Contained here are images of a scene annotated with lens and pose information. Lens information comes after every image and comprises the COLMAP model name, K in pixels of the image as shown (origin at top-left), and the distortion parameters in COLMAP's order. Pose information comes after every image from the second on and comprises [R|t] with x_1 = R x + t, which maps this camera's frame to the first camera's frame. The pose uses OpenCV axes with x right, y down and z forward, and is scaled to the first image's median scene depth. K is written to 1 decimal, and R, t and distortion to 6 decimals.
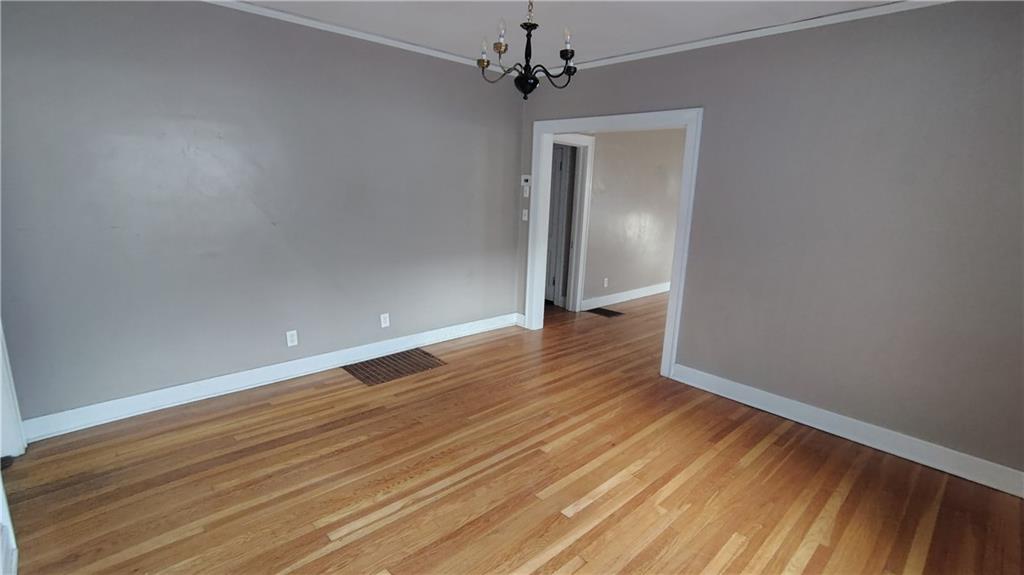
lens RADIAL K [[474.0, 0, 512.0], [0, 474.0, 287.5], [0, 0, 1]] dist [-0.002785, -0.000265]
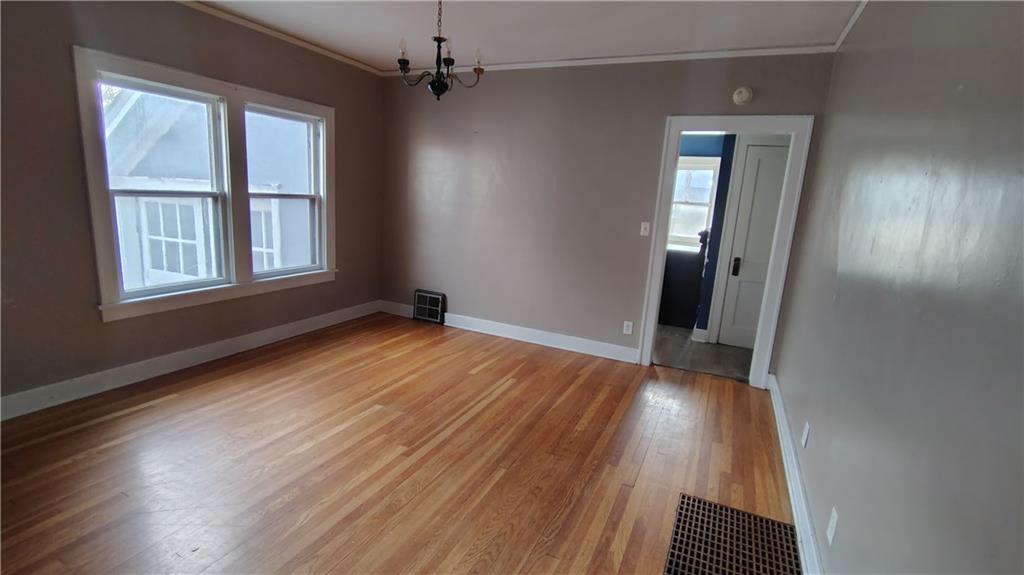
lens RADIAL K [[474.0, 0, 512.0], [0, 474.0, 287.5], [0, 0, 1]] dist [-0.002785, -0.000265]
pose [[-0.927494, -0.017158, -0.373444, 0.253294], [-0.166883, 0.912891, 0.372531, -0.385053], [0.334522, 0.407842, -0.849565, 1.961181]]
